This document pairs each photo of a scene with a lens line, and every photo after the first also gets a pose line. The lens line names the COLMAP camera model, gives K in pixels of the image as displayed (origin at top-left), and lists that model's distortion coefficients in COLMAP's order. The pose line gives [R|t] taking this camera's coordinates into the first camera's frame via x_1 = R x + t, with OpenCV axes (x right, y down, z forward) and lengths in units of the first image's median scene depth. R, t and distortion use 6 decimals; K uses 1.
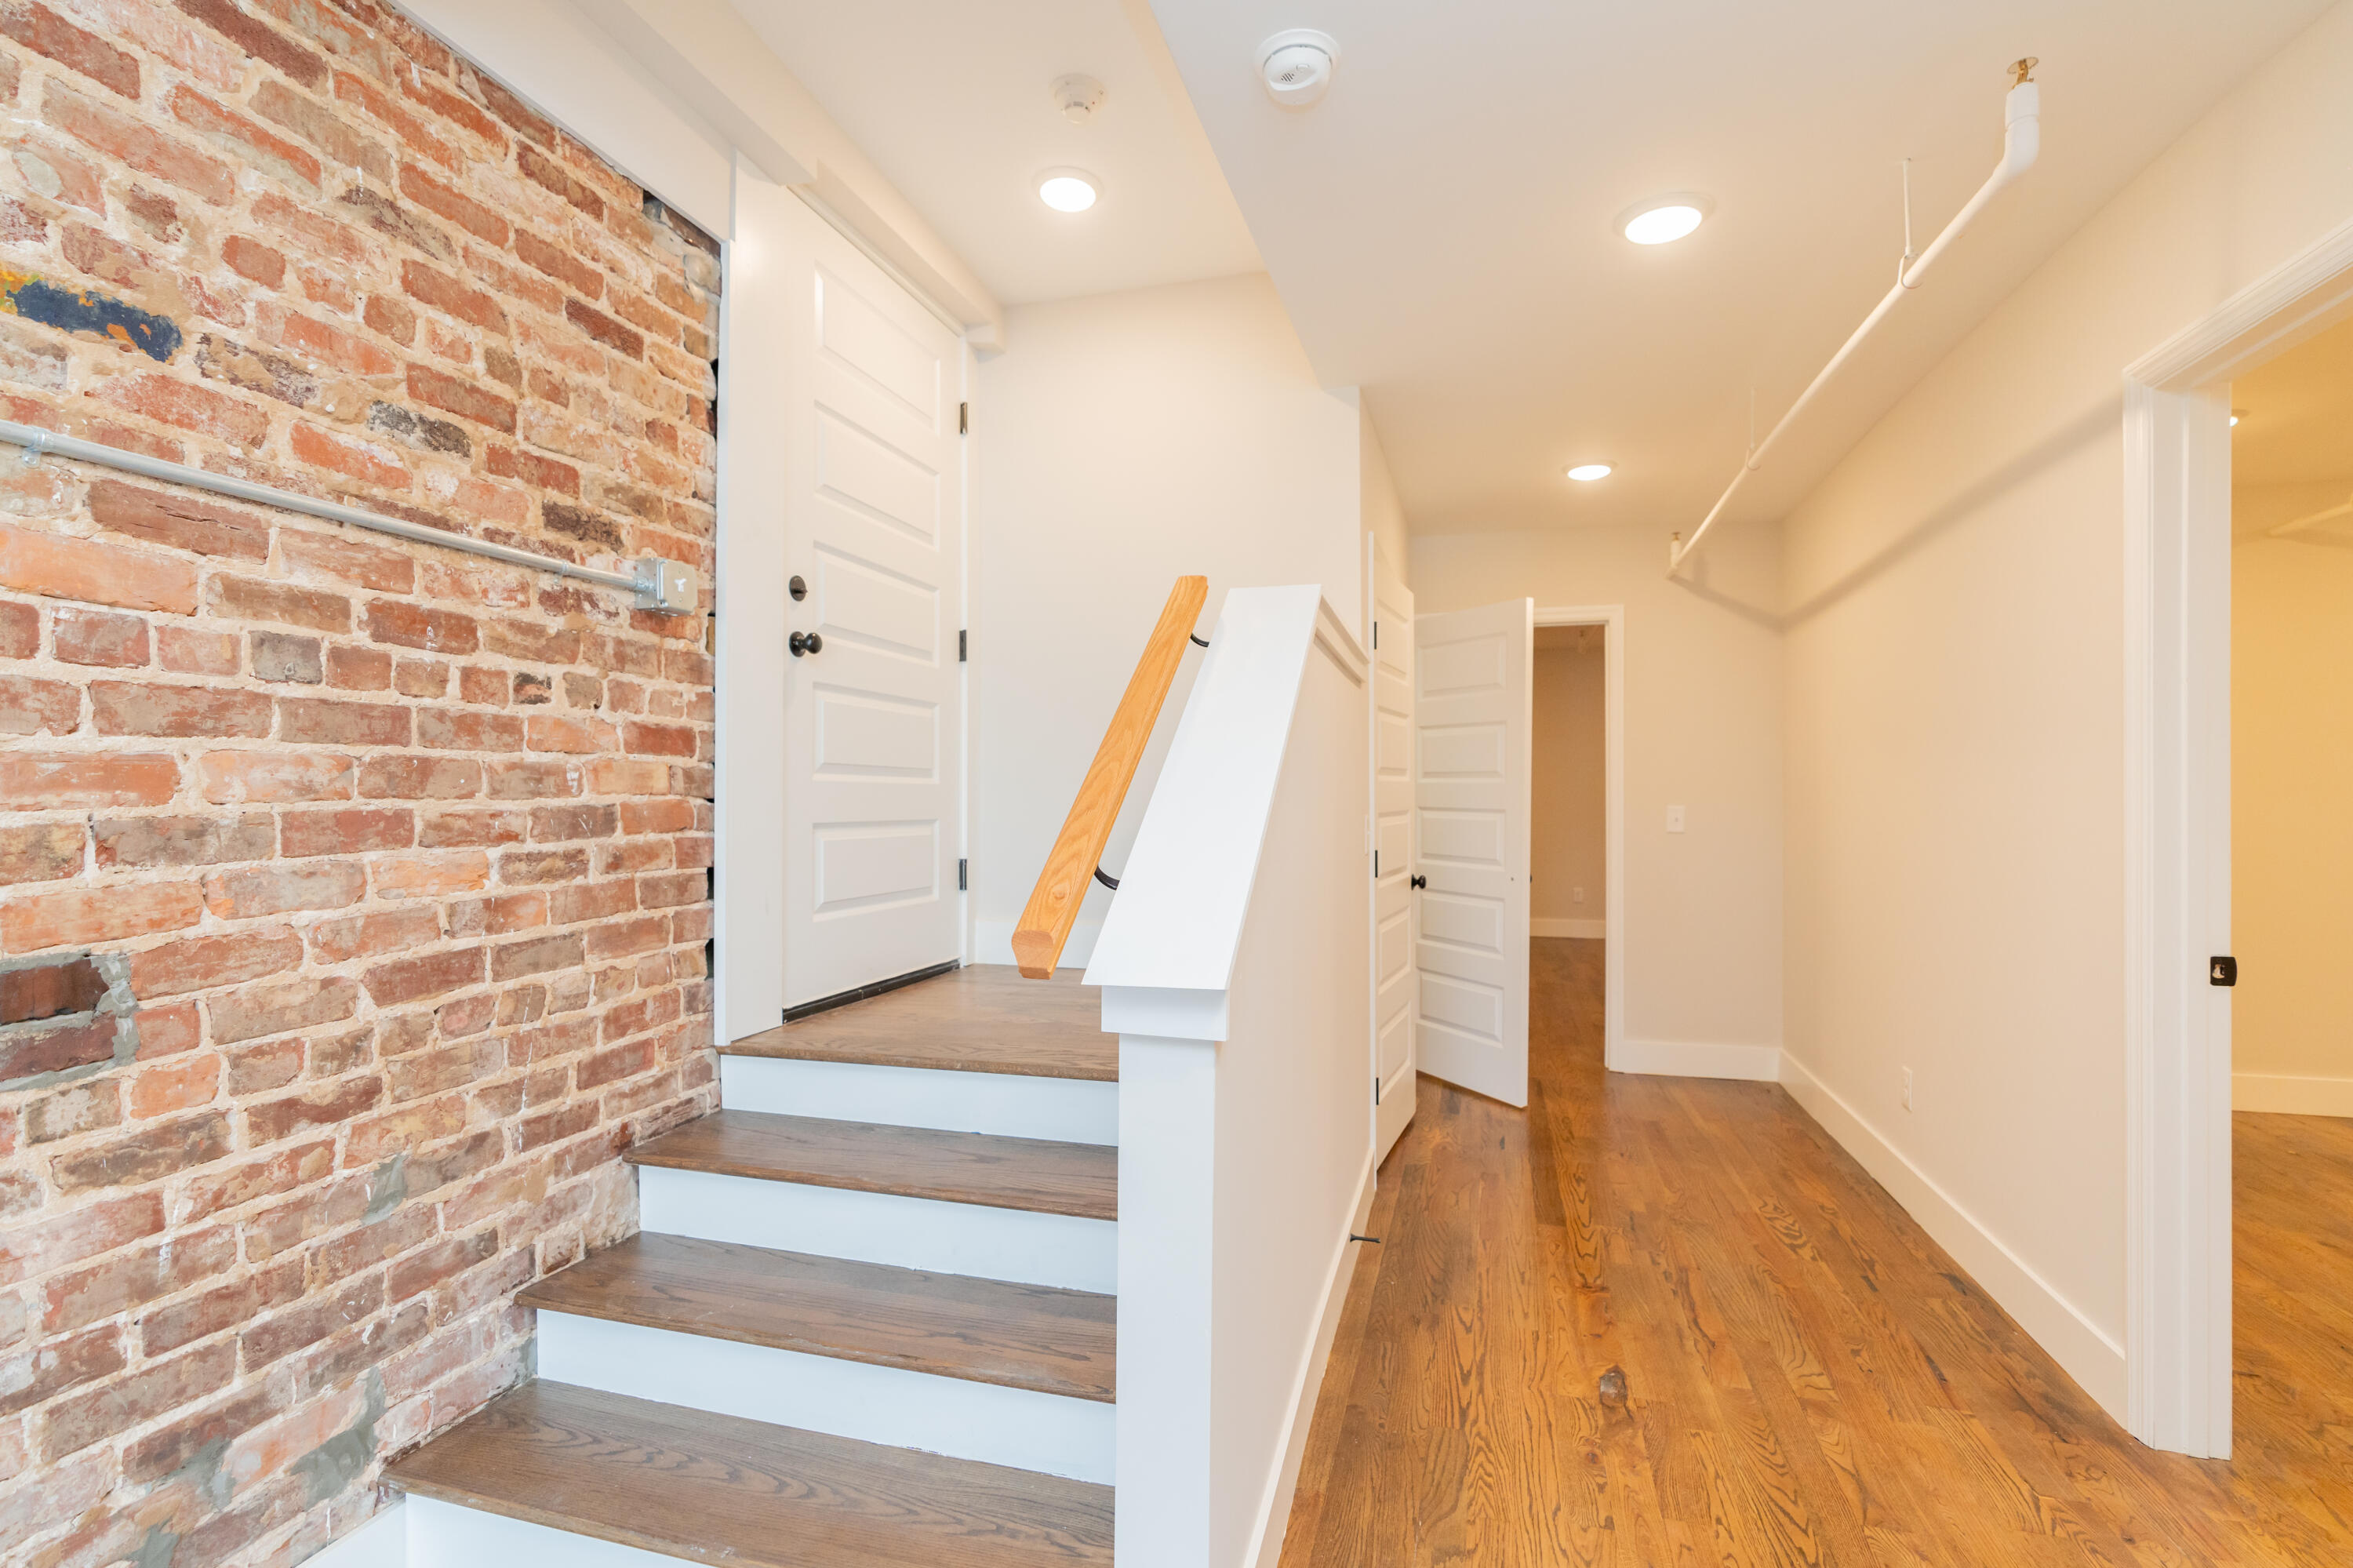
lens RADIAL K [[1074.9, 0, 1171.8], [0, 1074.9, 791.3], [0, 0, 1]] dist [-0.005707, 0.002817]
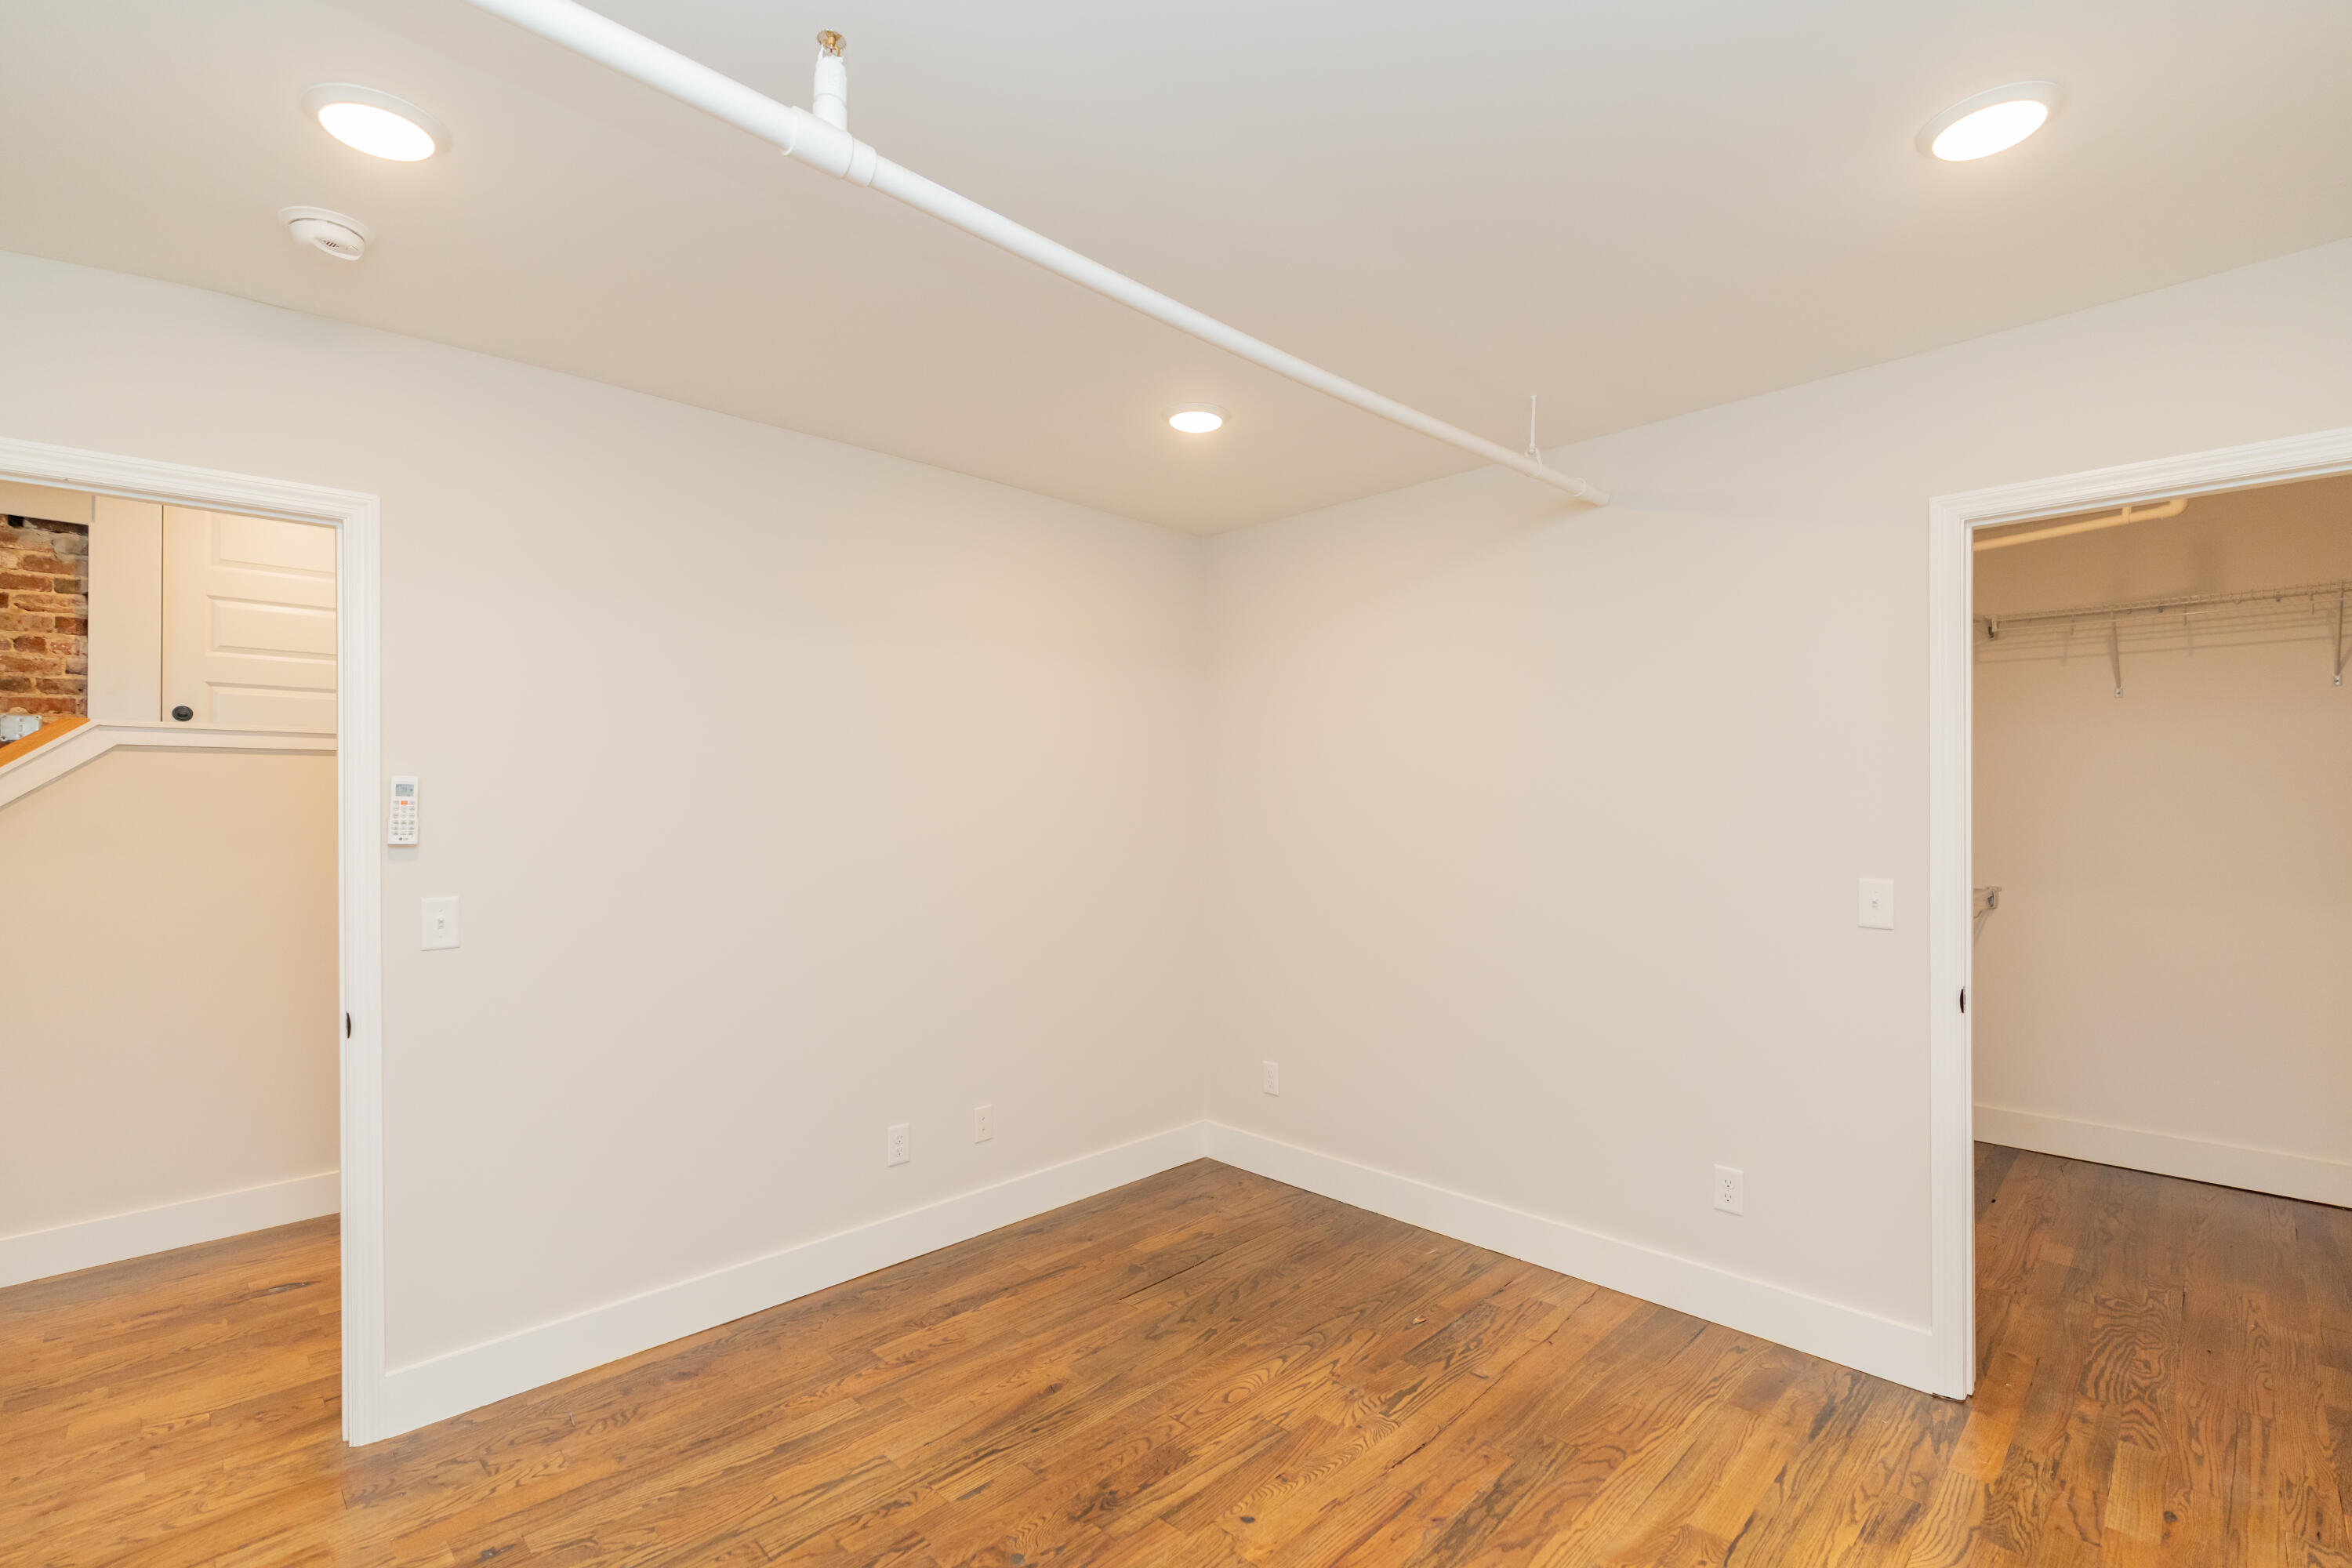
lens RADIAL K [[1074.4, 0, 1175.7], [0, 1074.4, 797.5], [0, 0, 1]] dist [-0.005707, 0.002817]
pose [[0.863521, -0.001653, -0.504311, 2.077731], [0.001004, 0.999998, -0.001559, -0.064519], [0.504313, 0.000840, 0.863521, 0.401069]]
